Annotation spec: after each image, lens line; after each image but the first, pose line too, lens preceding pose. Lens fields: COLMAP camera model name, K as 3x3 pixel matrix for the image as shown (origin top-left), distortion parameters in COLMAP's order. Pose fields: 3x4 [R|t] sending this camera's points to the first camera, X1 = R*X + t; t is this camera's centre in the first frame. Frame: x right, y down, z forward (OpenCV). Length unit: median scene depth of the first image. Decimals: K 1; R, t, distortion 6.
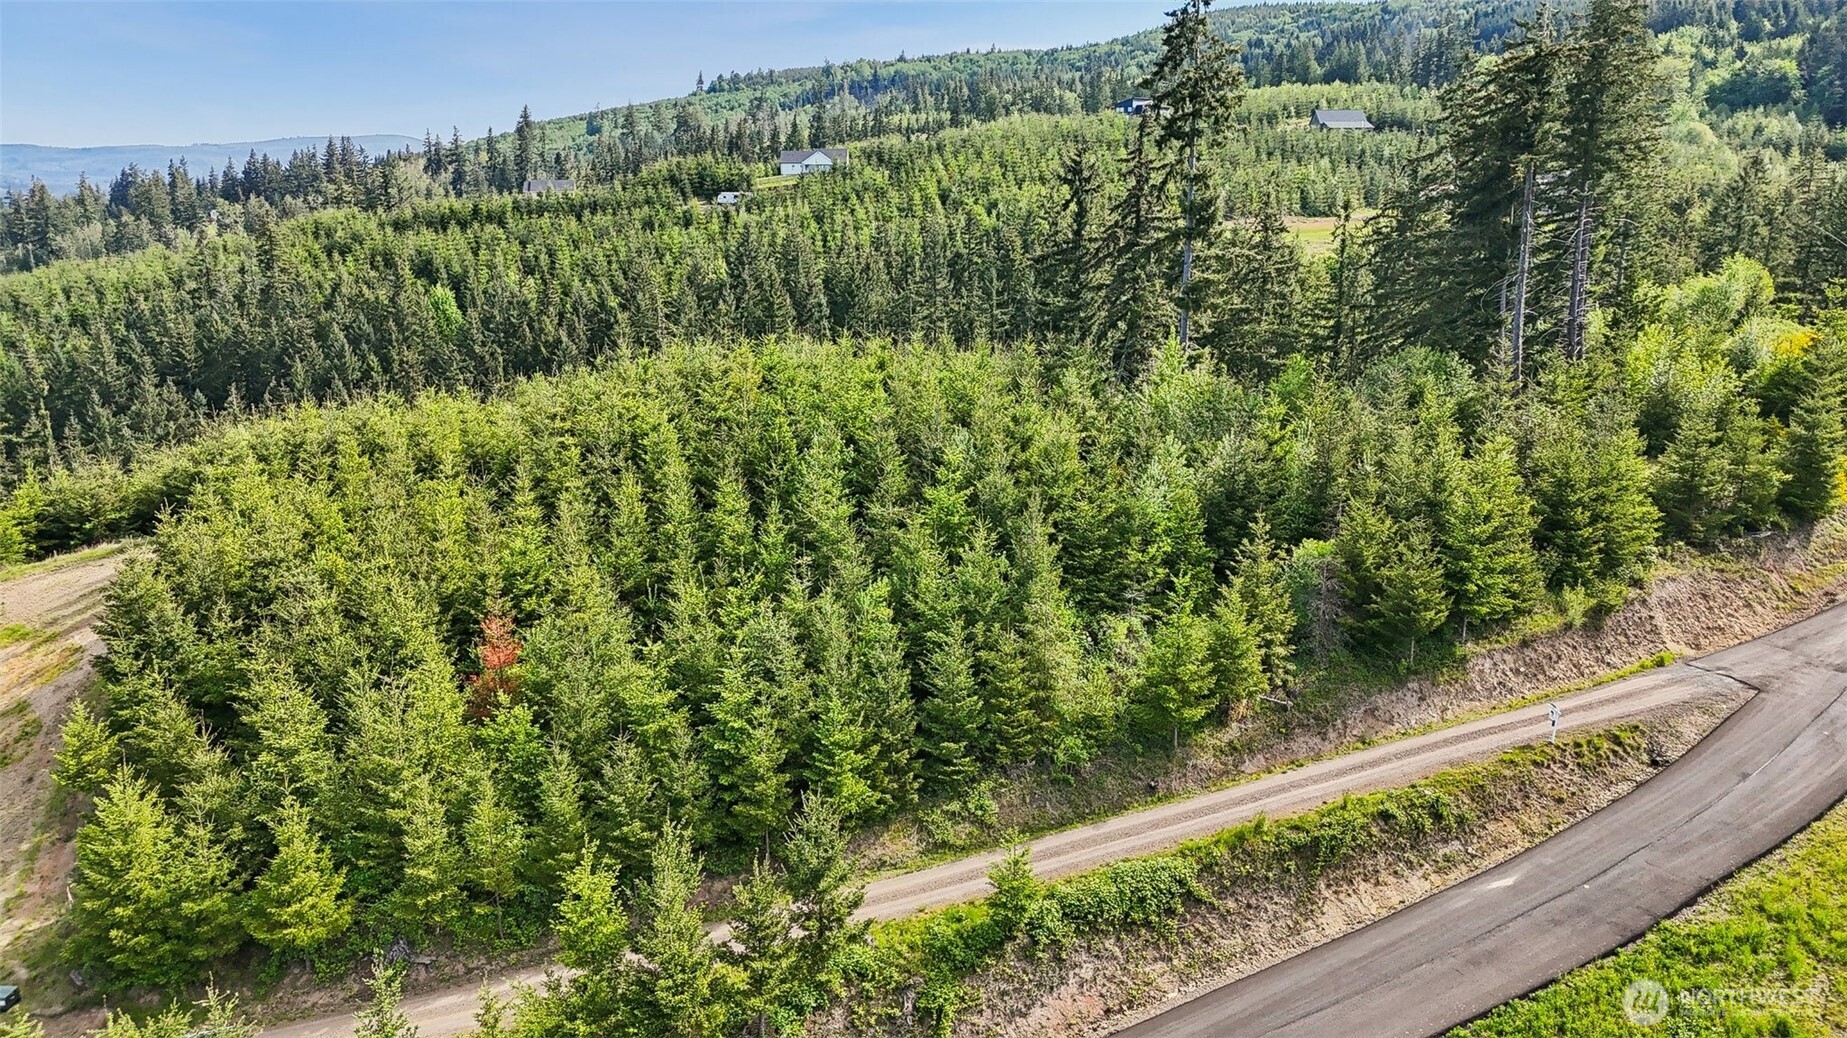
lens RADIAL K [[1355.0, 0, 916.3], [0, 1355.0, 521.3], [0, 0, 1]] dist [0.073032, -0.077500]
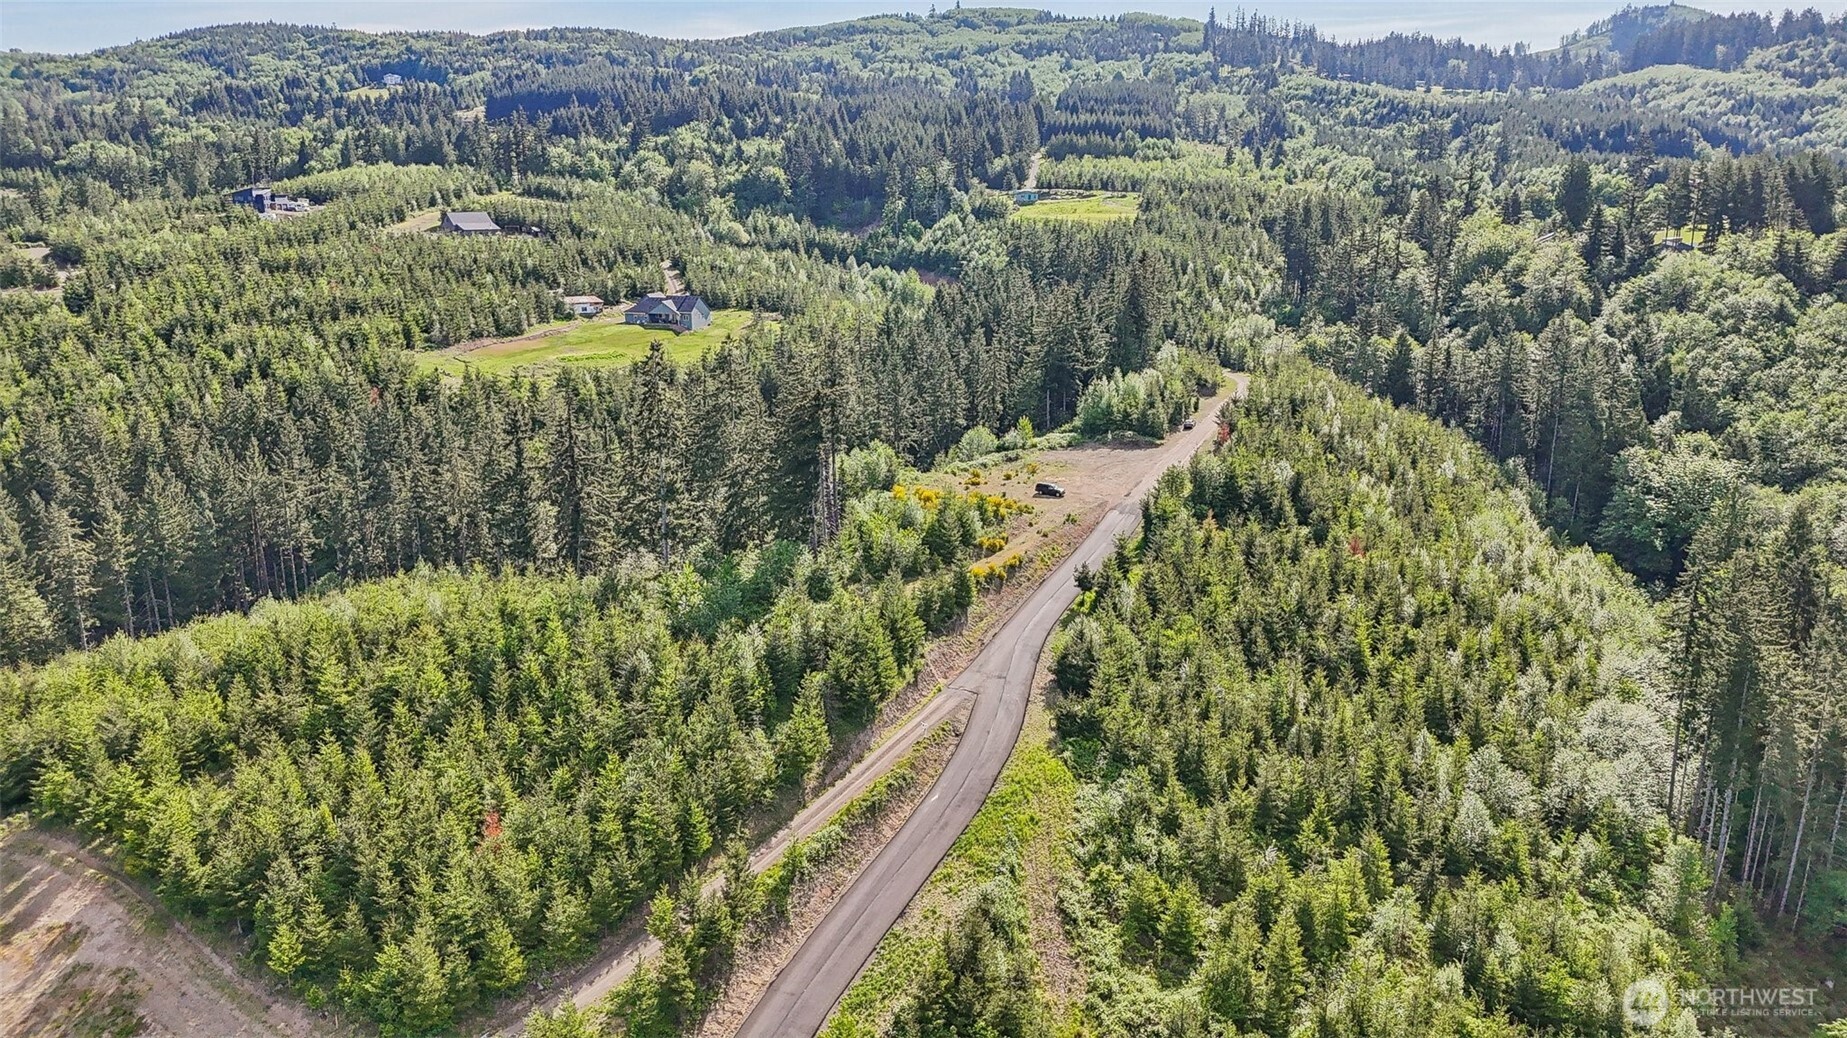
lens RADIAL K [[1355.0, 0, 928.2], [0, 1355.0, 509.3], [0, 0, 1]] dist [0.073032, -0.077500]
pose [[0.771908, -0.146014, 0.618739, -0.854561], [0.146554, 0.987923, 0.050303, -0.318672], [-0.618611, 0.051849, 0.783985, -0.810806]]
